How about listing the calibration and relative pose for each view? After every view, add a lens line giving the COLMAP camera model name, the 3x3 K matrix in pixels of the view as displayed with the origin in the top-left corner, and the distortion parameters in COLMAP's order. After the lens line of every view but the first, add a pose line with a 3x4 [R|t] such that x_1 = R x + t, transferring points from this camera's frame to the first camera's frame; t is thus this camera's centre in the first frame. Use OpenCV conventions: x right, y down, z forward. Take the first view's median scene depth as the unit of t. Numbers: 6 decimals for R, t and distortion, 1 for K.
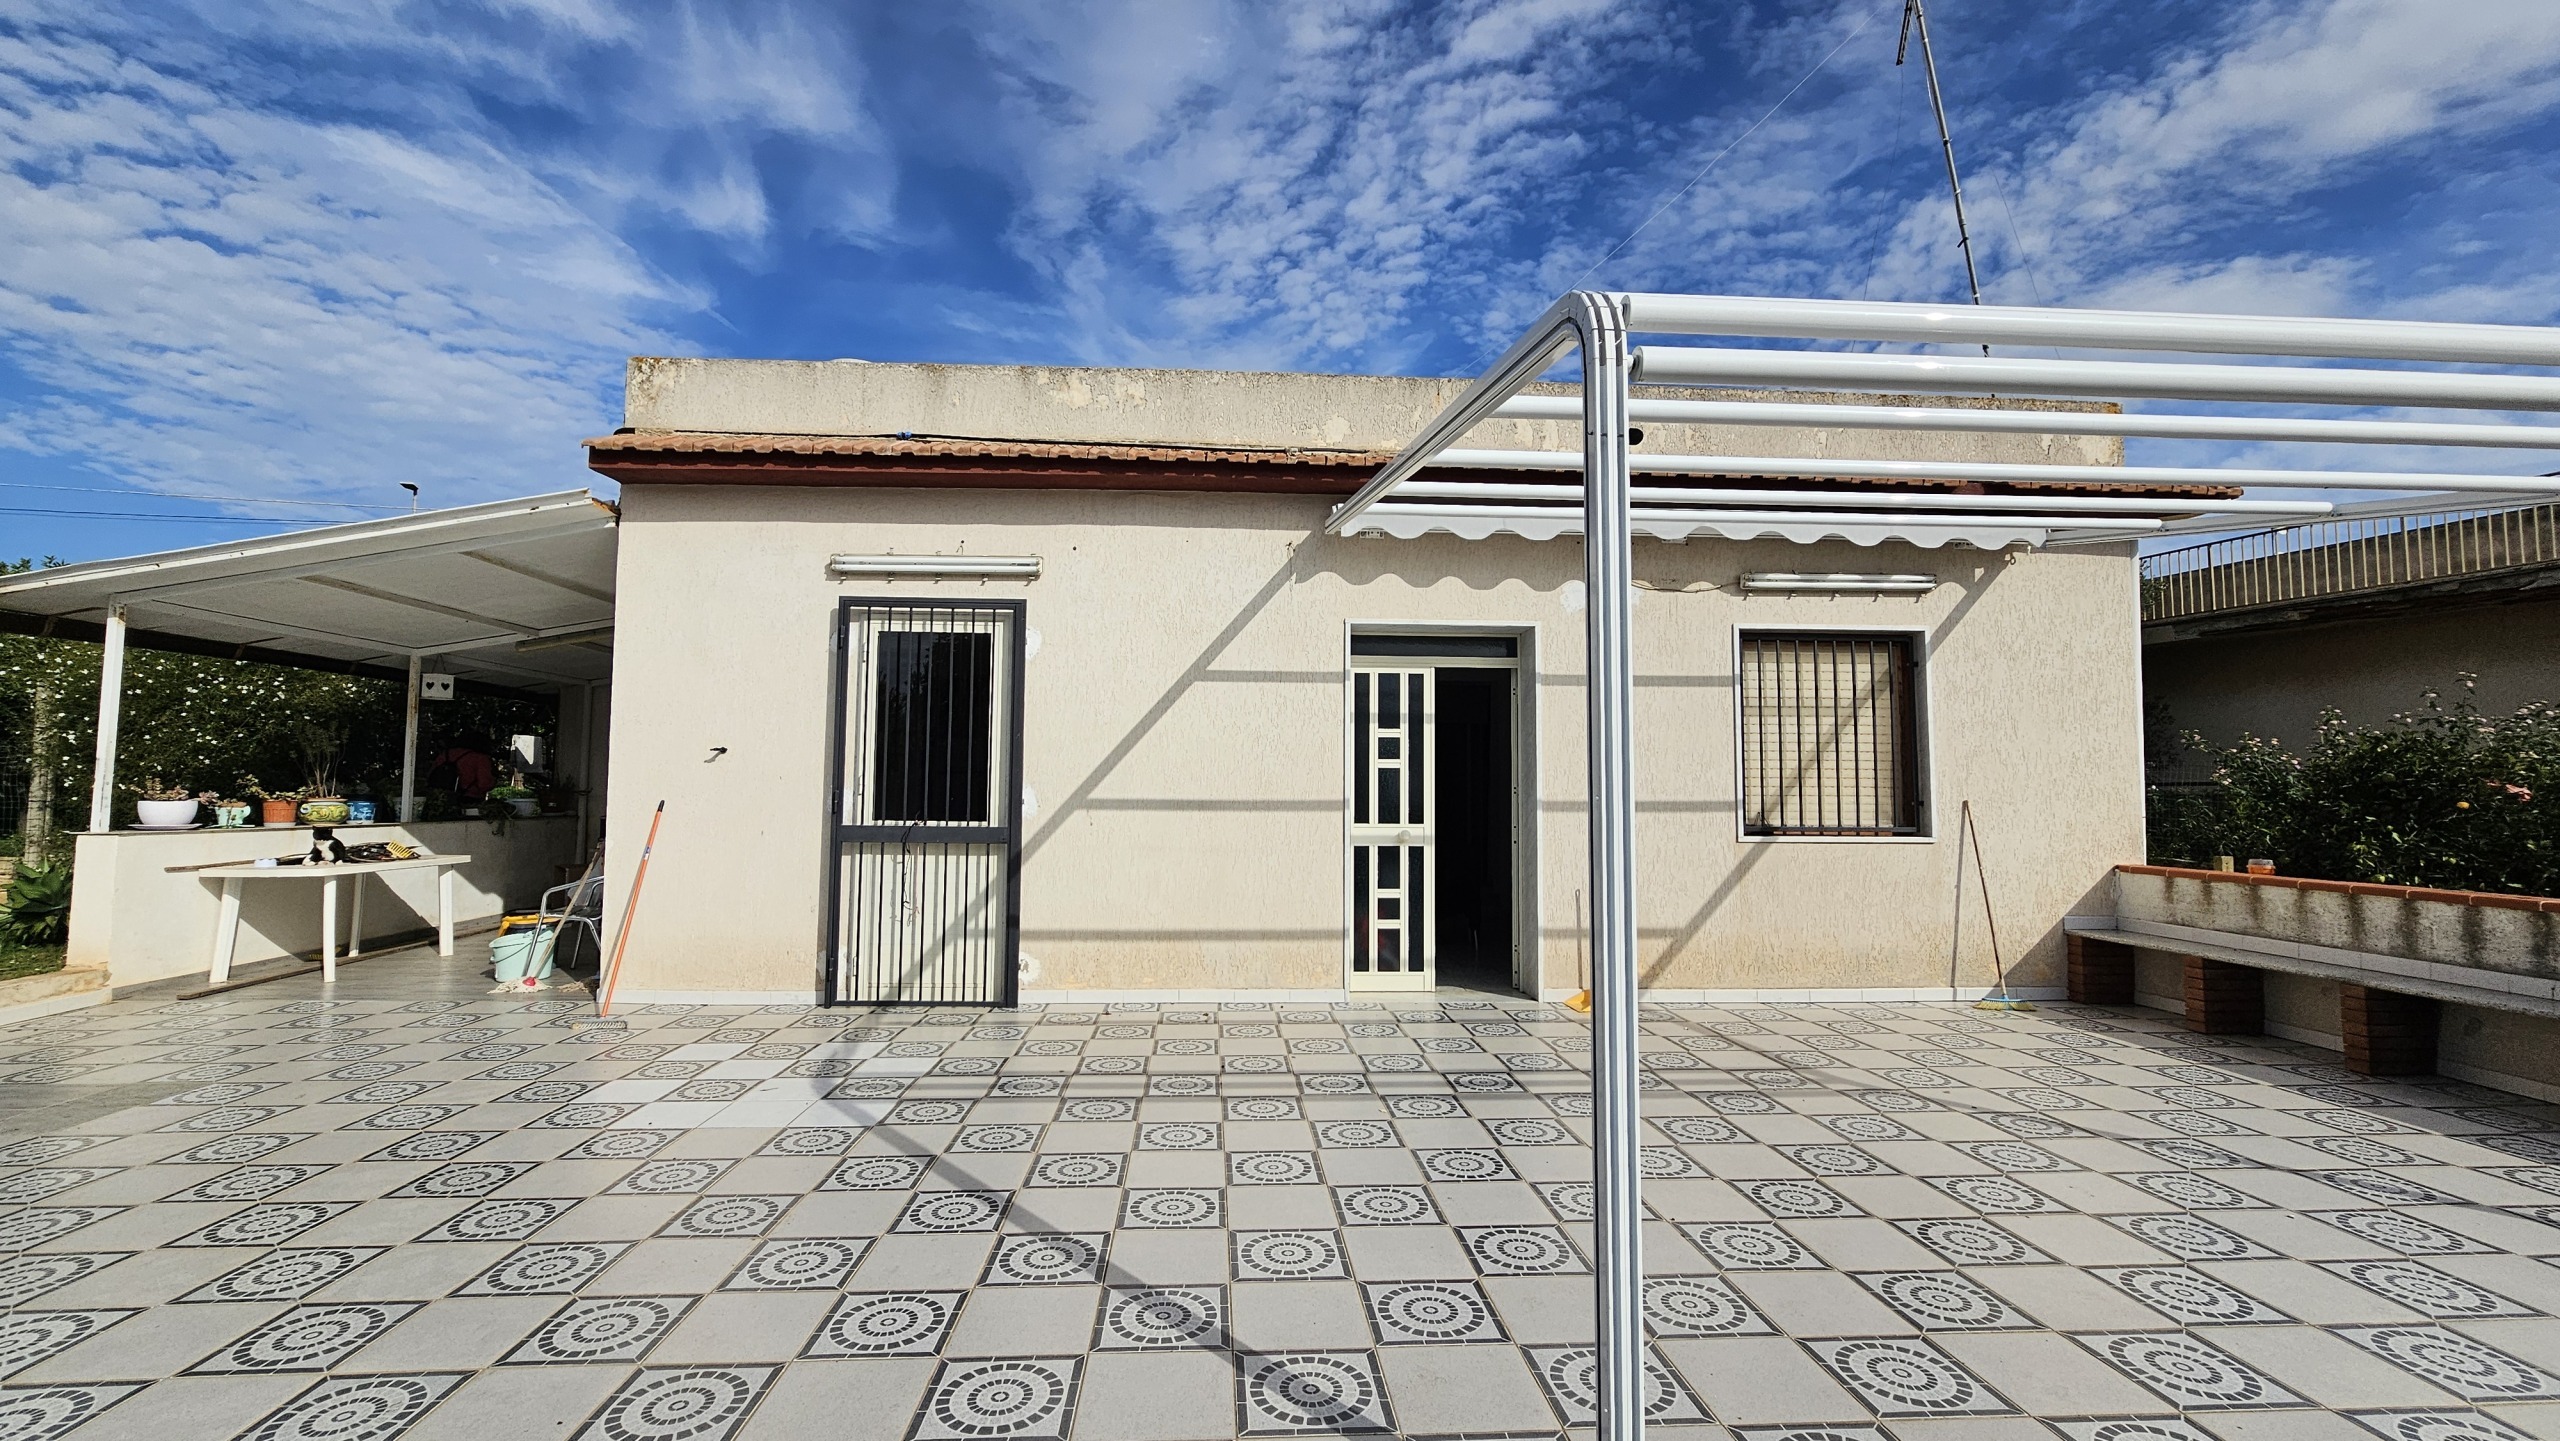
lens RADIAL K [[1028.5, 0, 1267.7], [0, 1028.5, 729.1], [0, 0, 1]] dist [-0.013686, -0.001489]
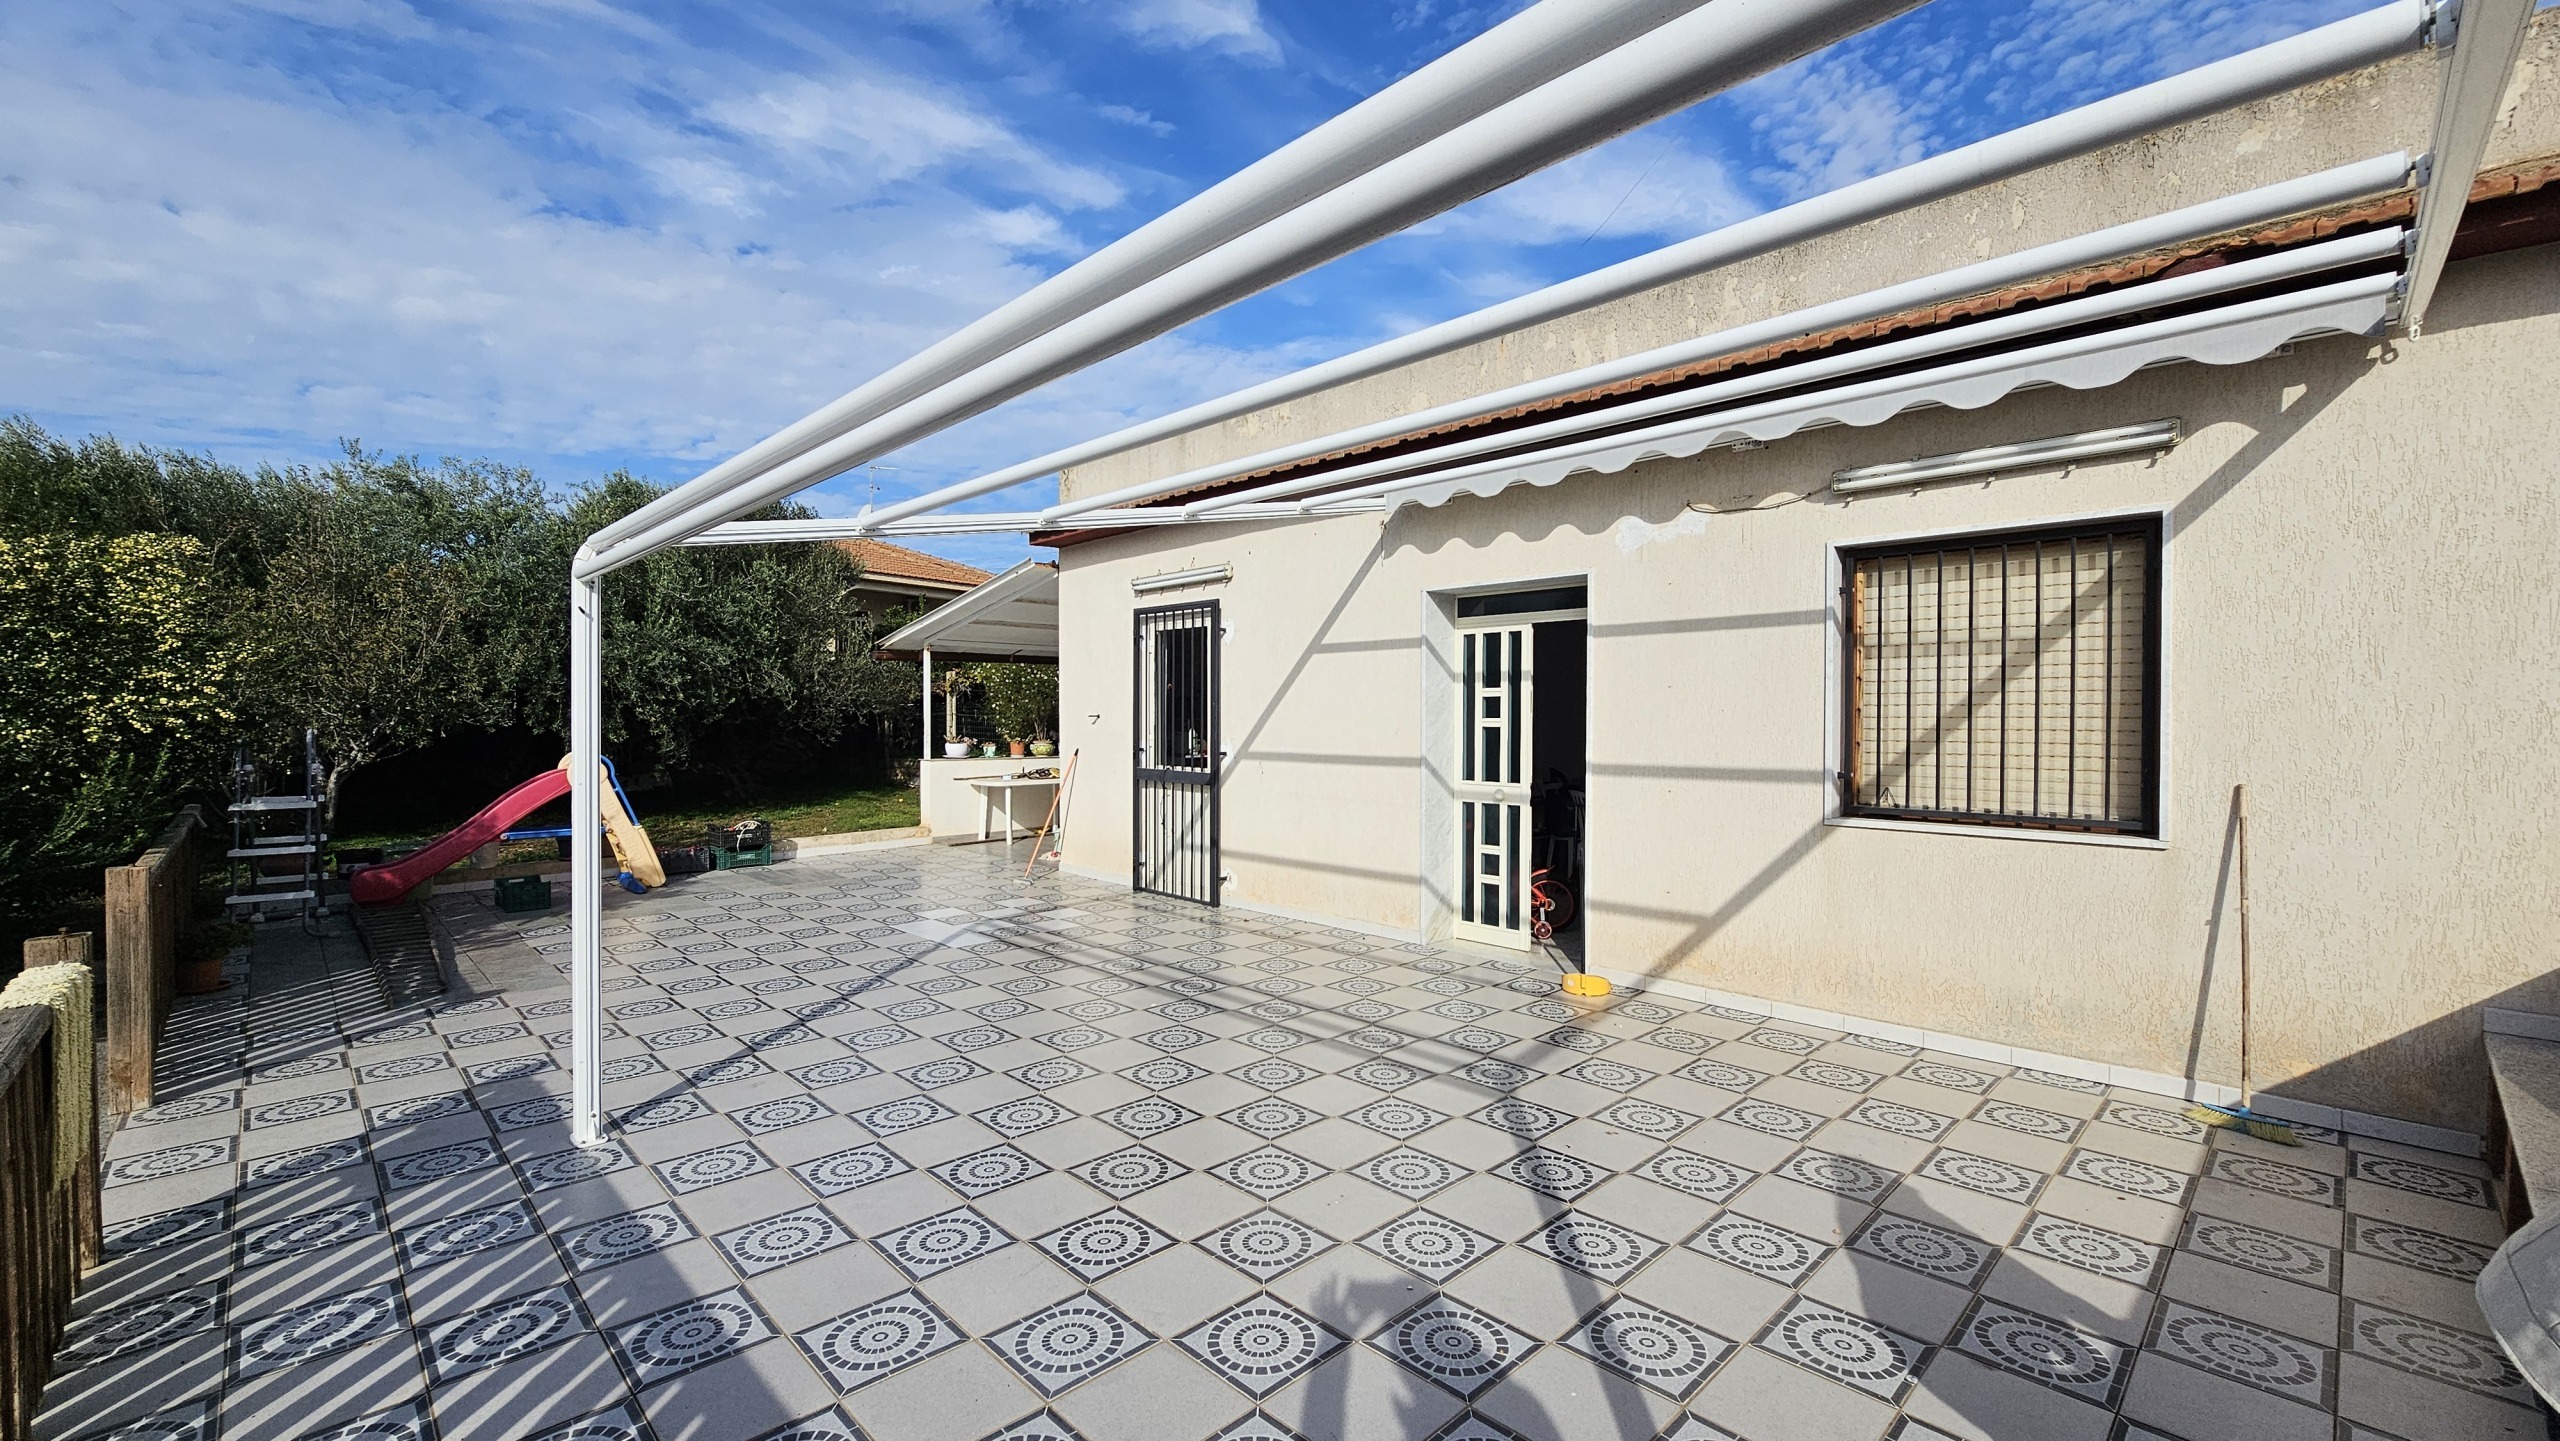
lens RADIAL K [[1028.5, 0, 1262.6], [0, 1028.5, 723.4], [0, 0, 1]] dist [-0.013686, -0.001489]
pose [[0.653626, 0.000124, -0.756817, 0.990088], [0.051094, 0.997711, 0.044290, -0.029078], [0.755091, -0.067618, 0.652124, 0.228898]]
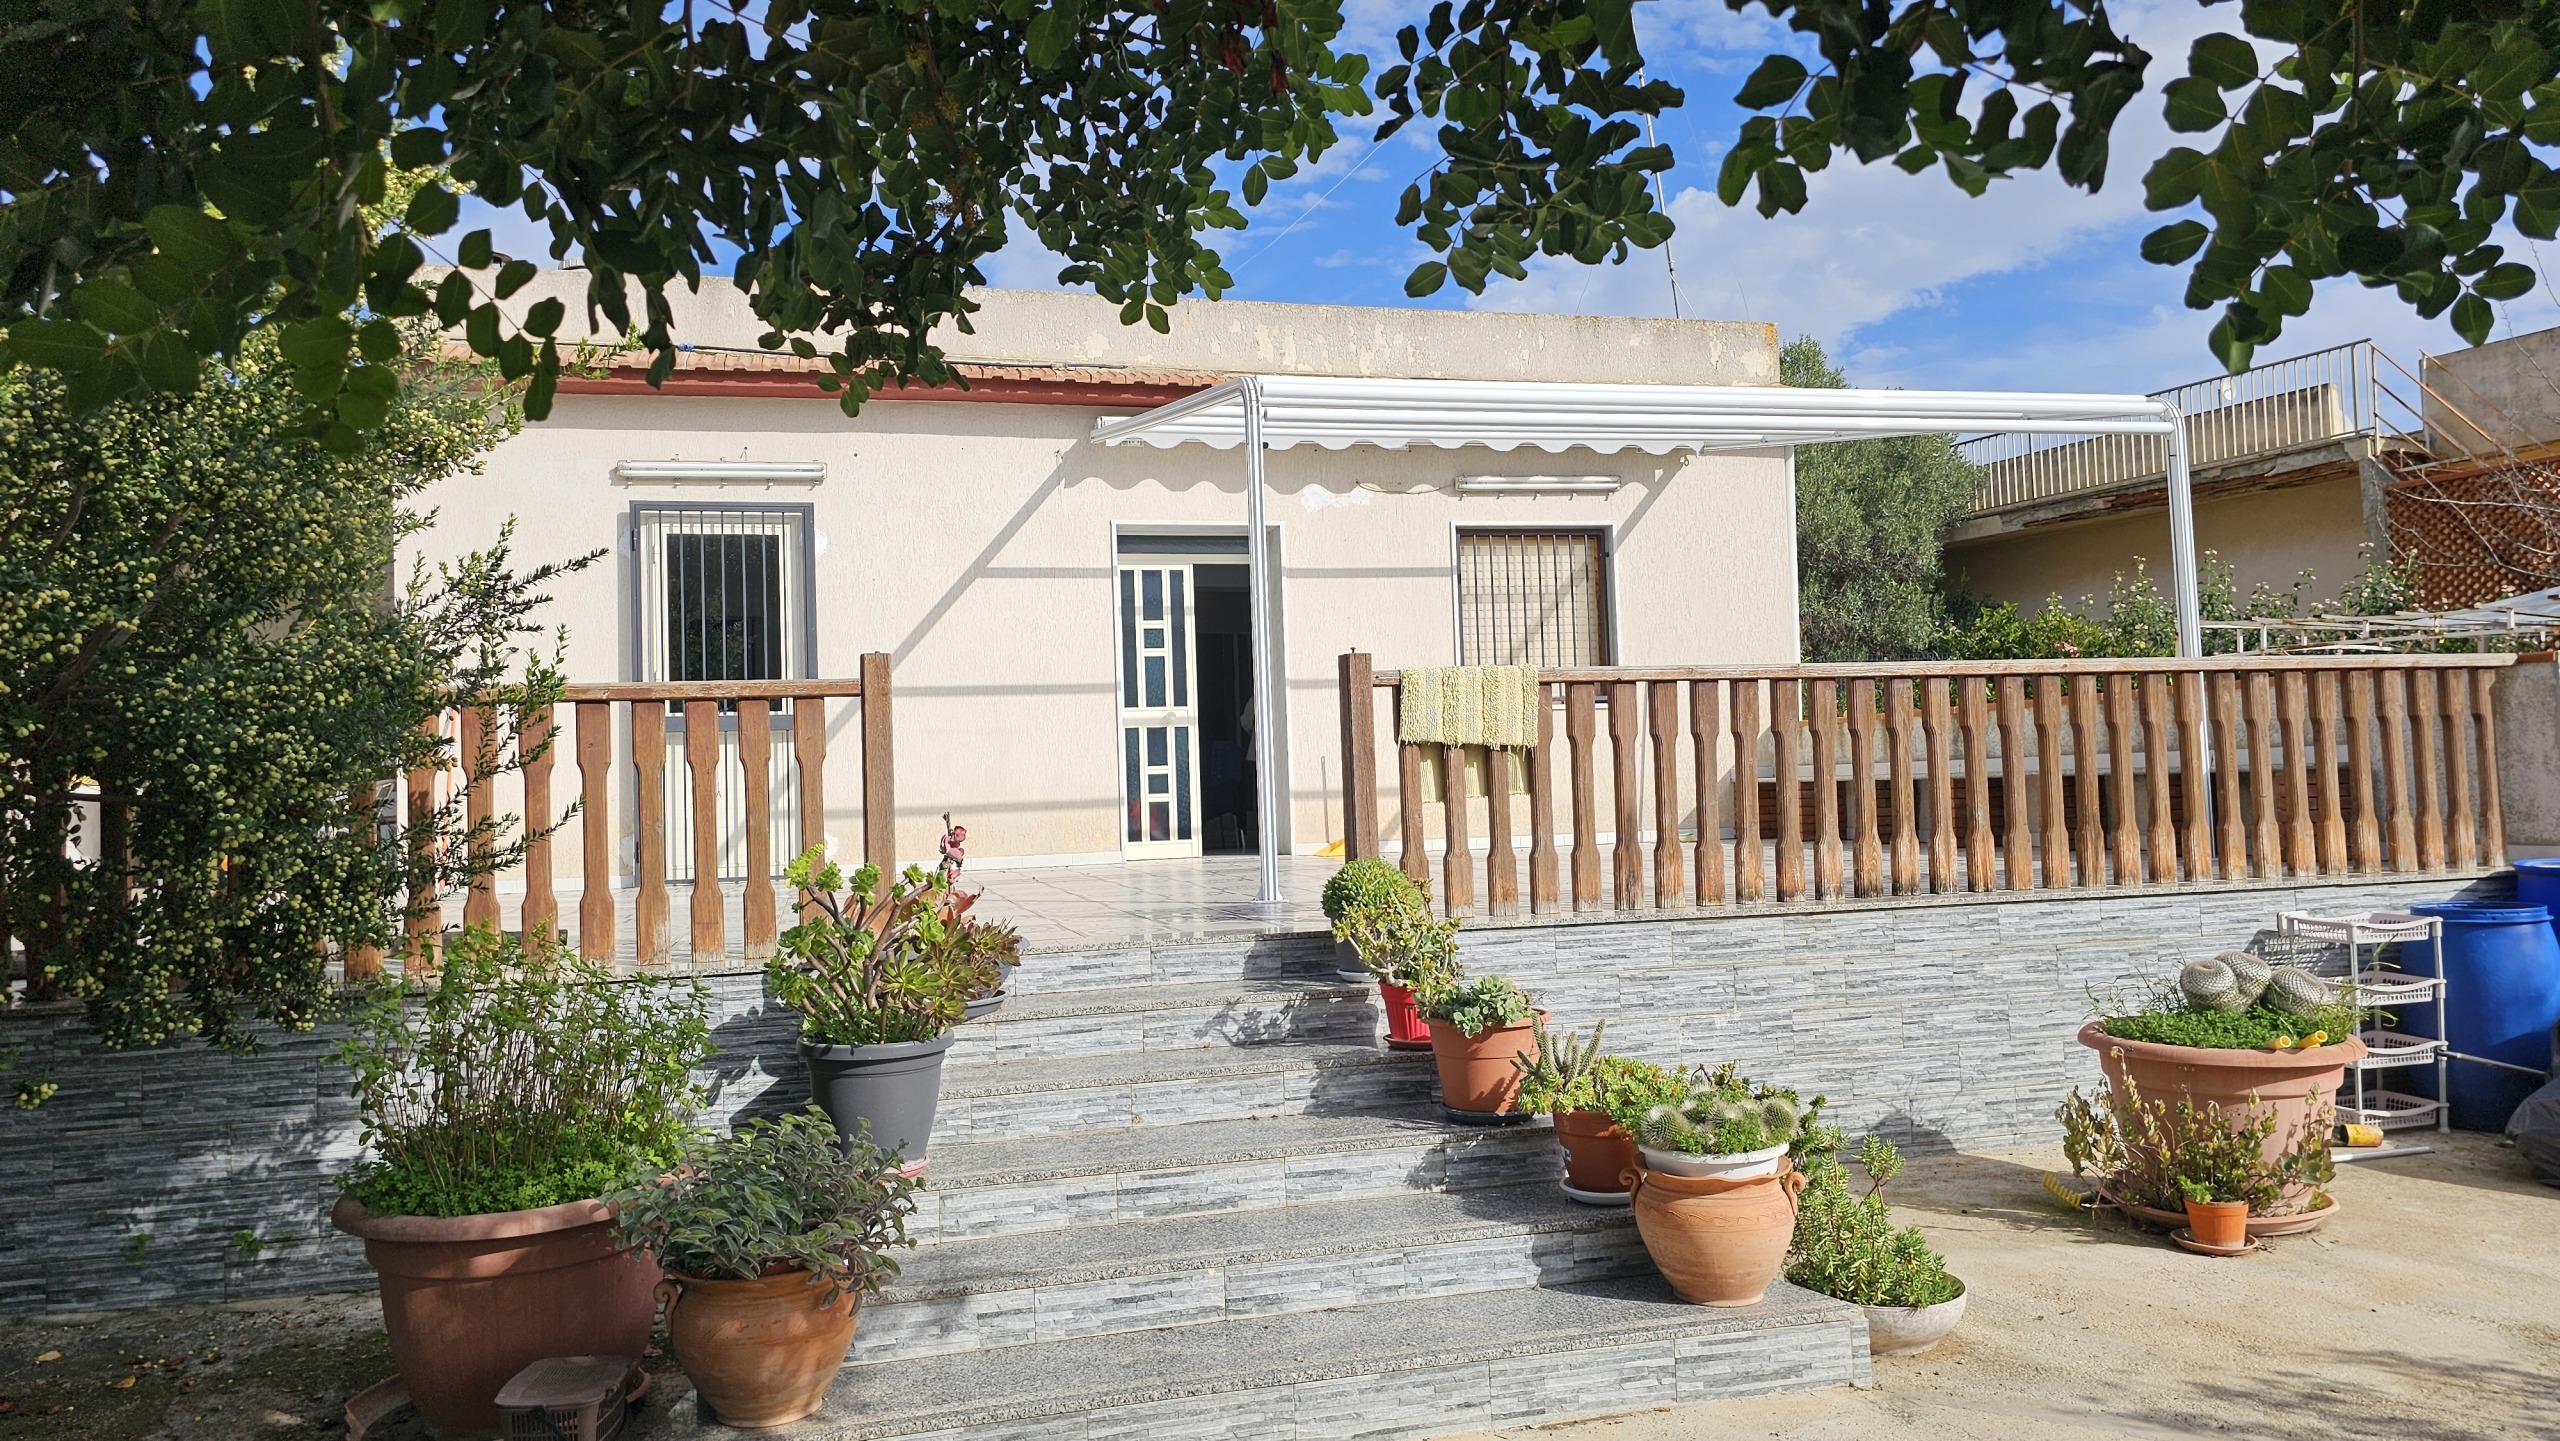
lens RADIAL K [[1649.6, 0, 1272.6], [0, 1649.6, 719.1], [0, 0, 1]] dist [0.064787, -0.001158]
pose [[0.981298, -0.031528, 0.189895, -0.126800], [0.029195, 0.999460, 0.015068, 0.110045], [-0.190268, -0.009242, 0.981689, -1.005764]]
